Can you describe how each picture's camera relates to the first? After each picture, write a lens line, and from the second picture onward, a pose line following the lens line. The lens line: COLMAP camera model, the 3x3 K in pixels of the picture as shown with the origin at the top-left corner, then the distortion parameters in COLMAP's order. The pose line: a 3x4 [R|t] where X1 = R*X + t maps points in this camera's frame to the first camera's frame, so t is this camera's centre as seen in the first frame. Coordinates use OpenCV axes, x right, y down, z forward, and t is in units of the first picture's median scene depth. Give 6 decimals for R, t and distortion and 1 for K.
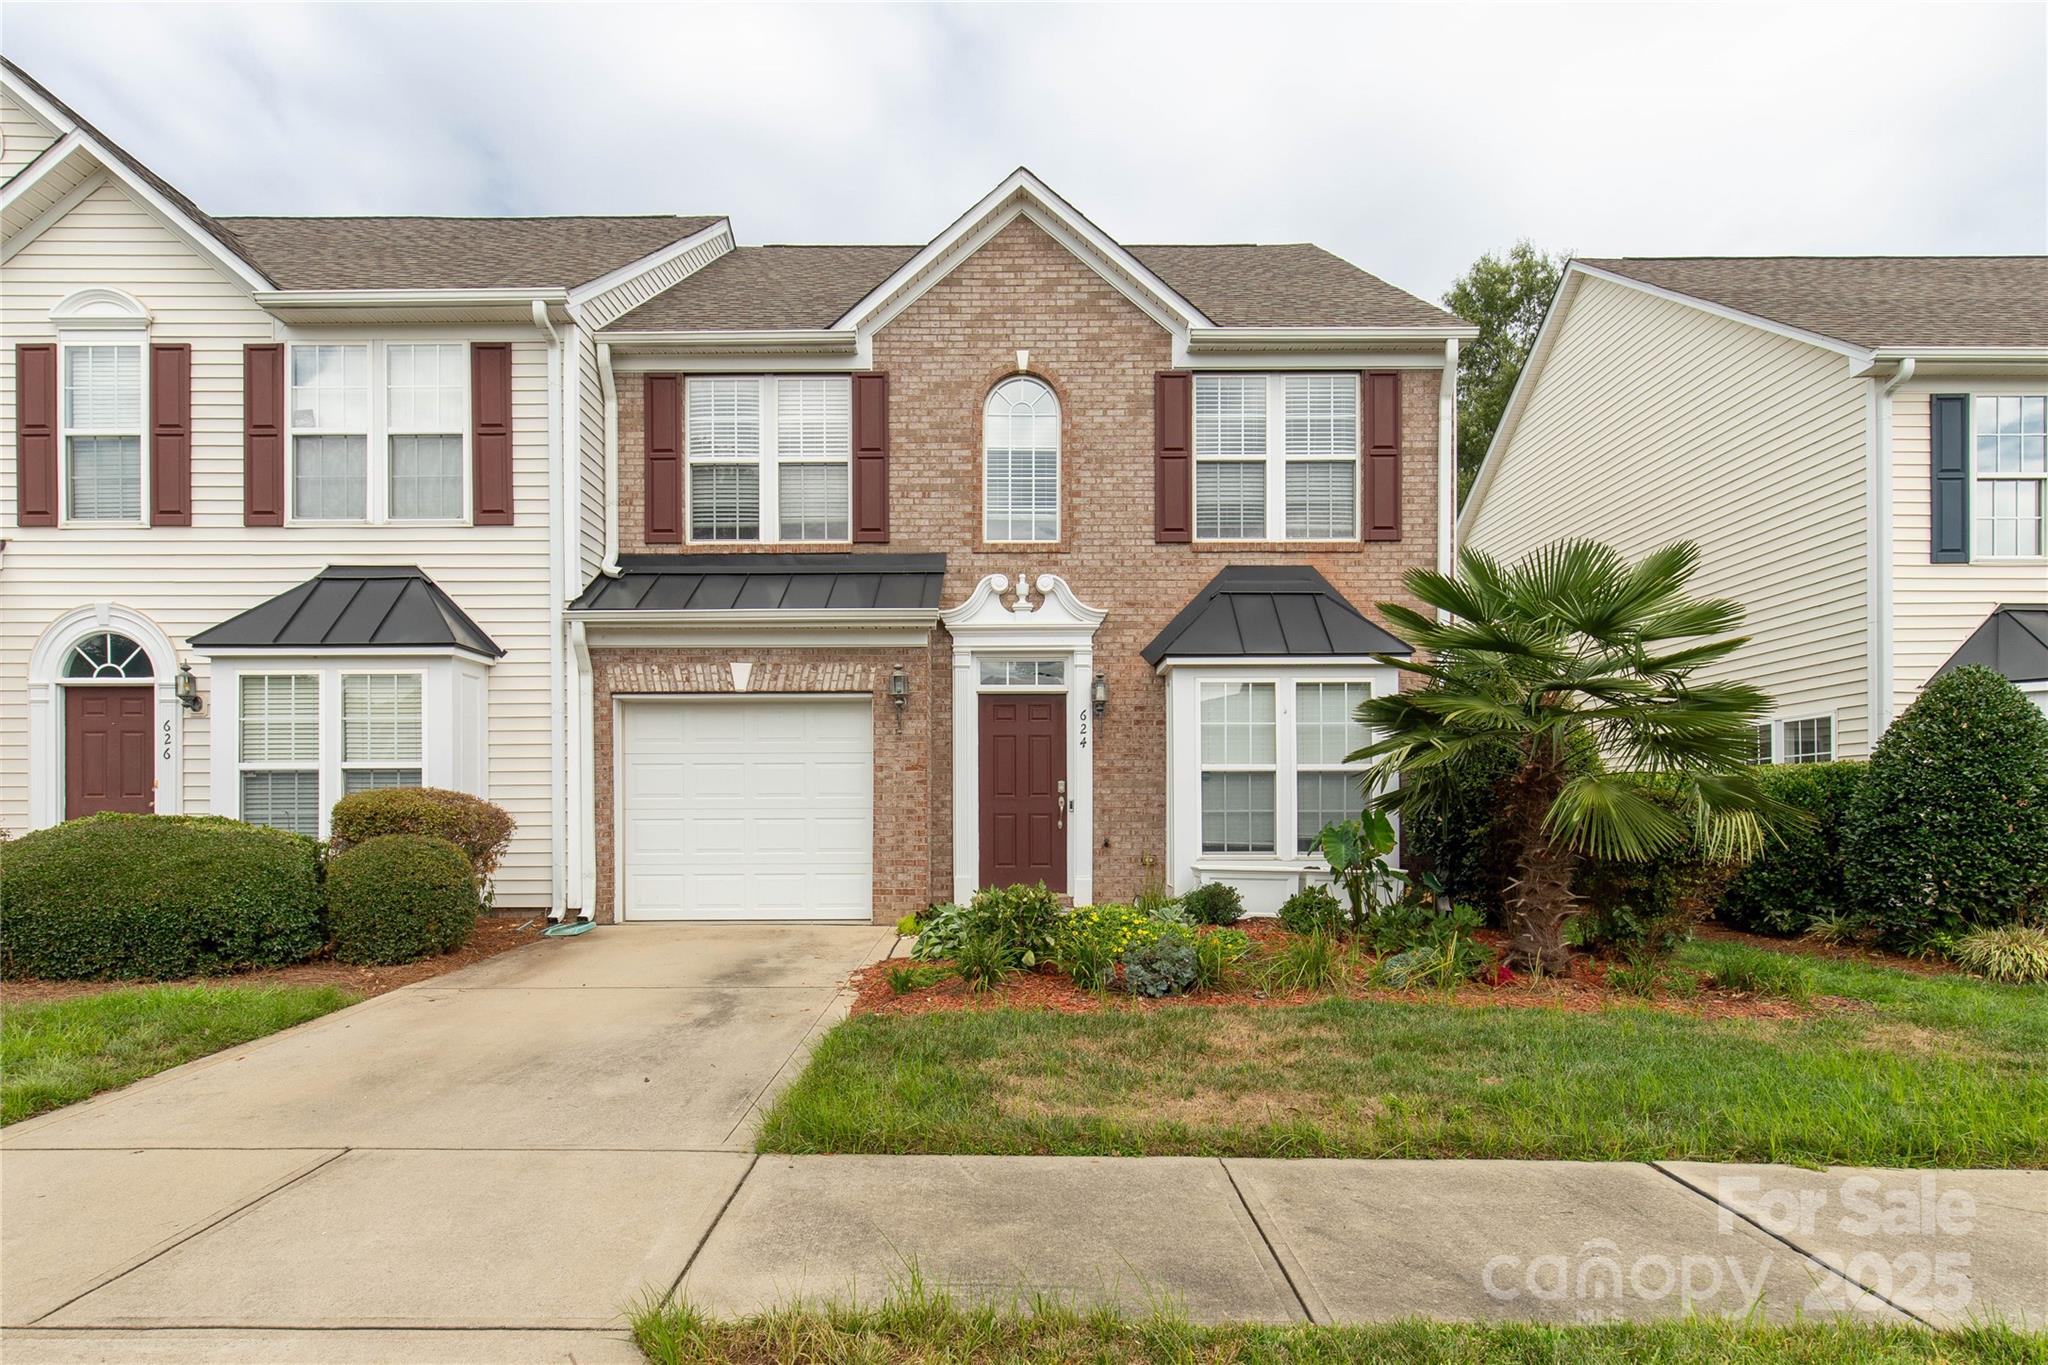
lens RADIAL K [[1236.0, 0, 991.1], [0, 1236.0, 851.0], [0, 0, 1]] dist [0.004016, -0.002030]
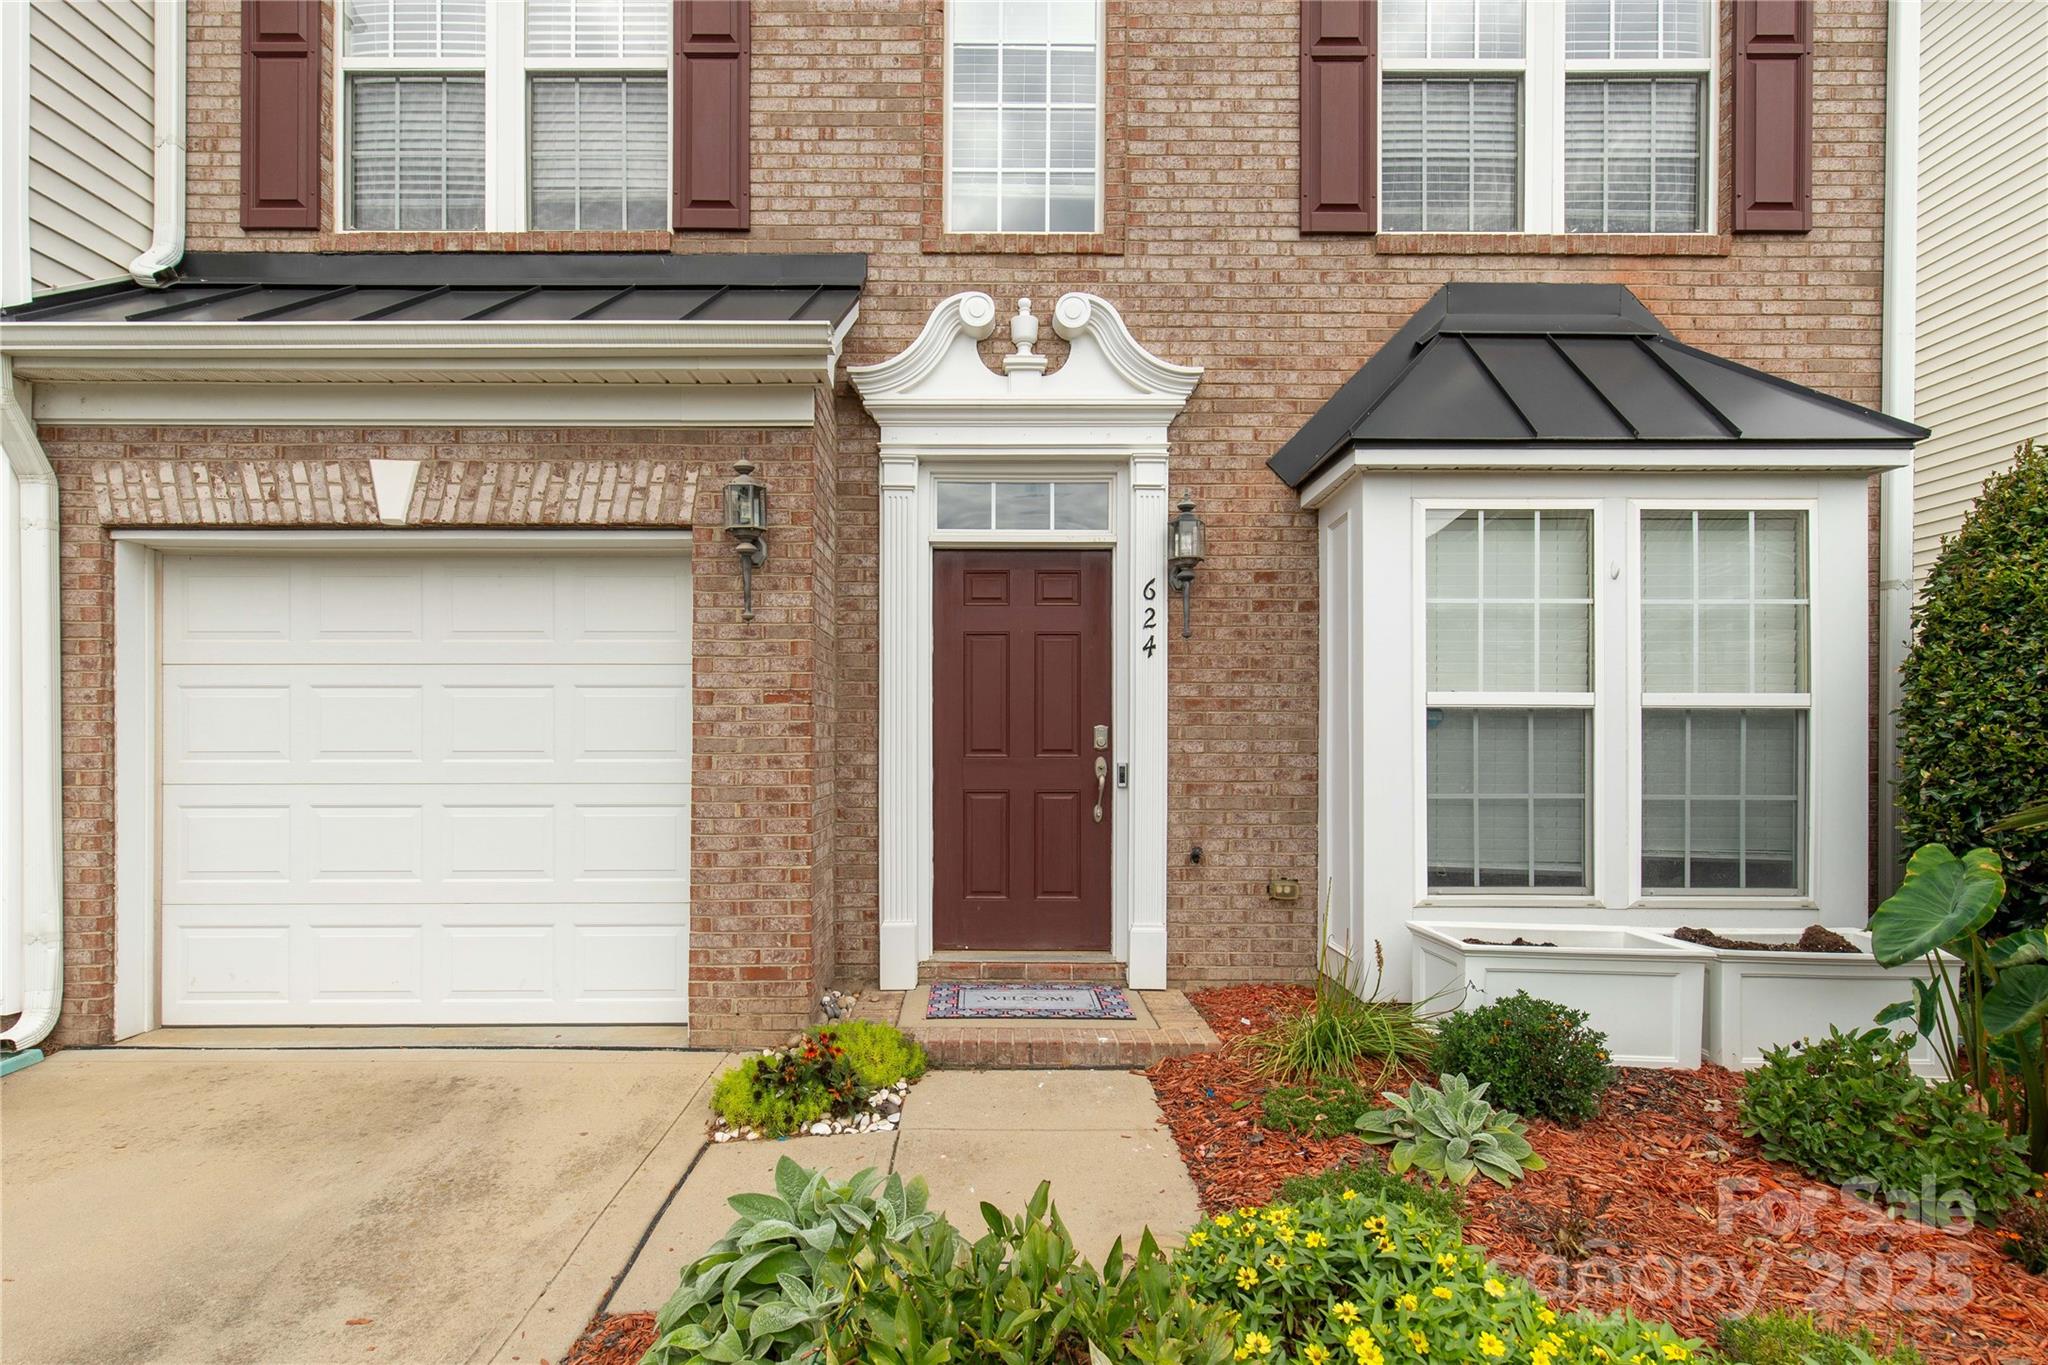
lens RADIAL K [[1042.9, 0, 991.3], [0, 1042.9, 754.2], [0, 0, 1]] dist [0.002488, -0.000449]
pose [[0.999937, 0.004695, 0.010181, 0.008967], [-0.004561, 0.999904, -0.013102, -0.040168], [-0.010242, 0.013054, 0.999862, 0.595105]]
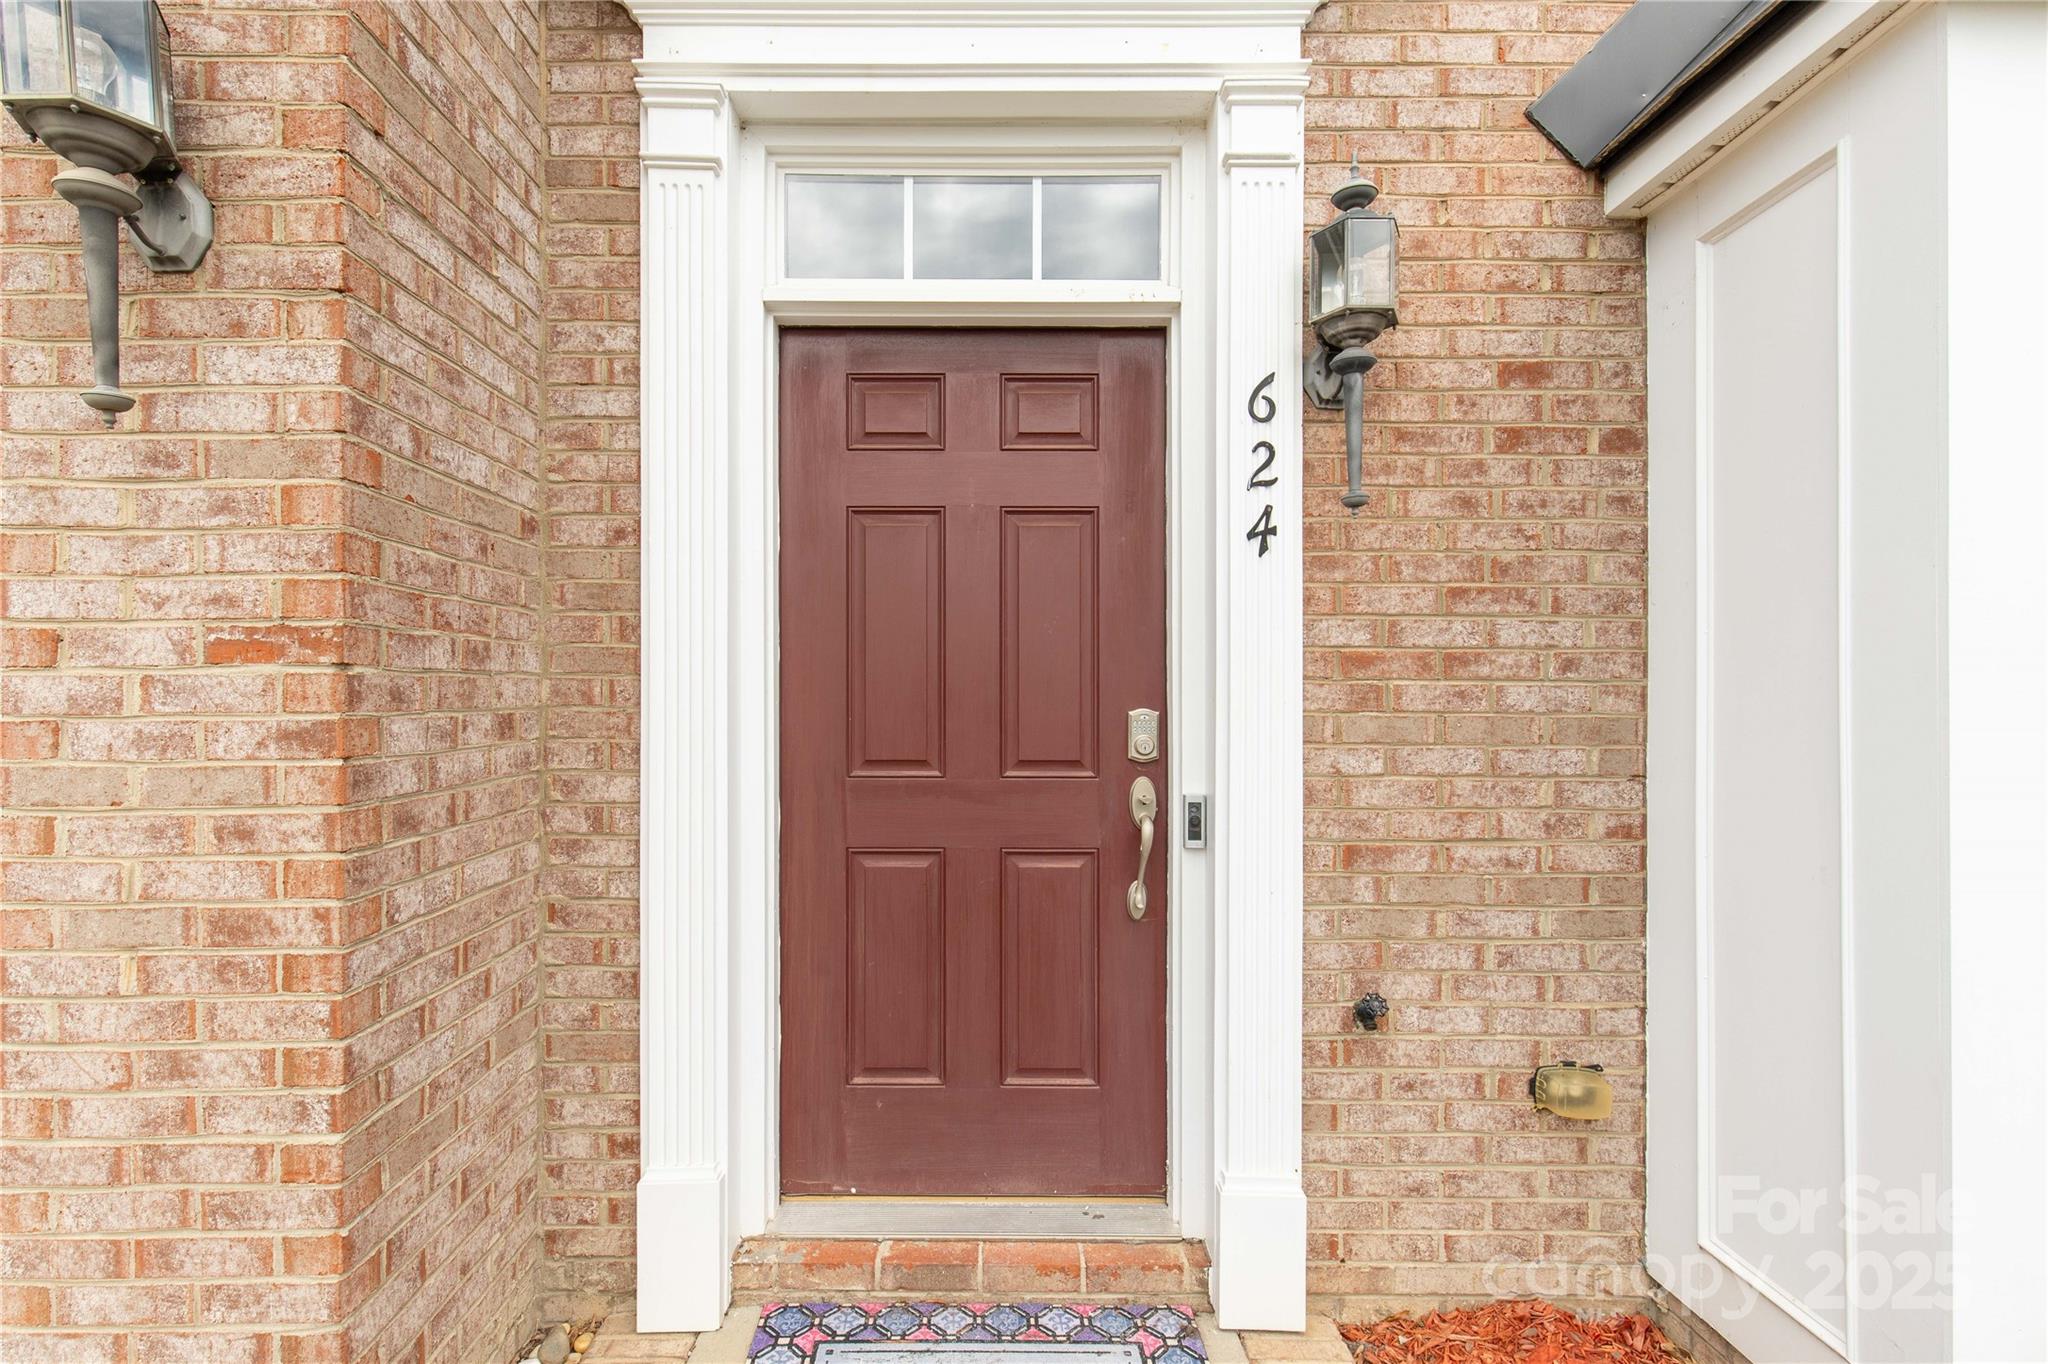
lens RADIAL K [[948.5, 0, 984.1], [0, 948.5, 694.0], [0, 0, 1]] dist [0.001075, 0.000427]
pose [[0.999904, 0.004664, 0.013066, 0.025656], [-0.004393, 0.999776, -0.020681, -0.056747], [-0.013159, 0.020622, 0.999701, 0.842019]]
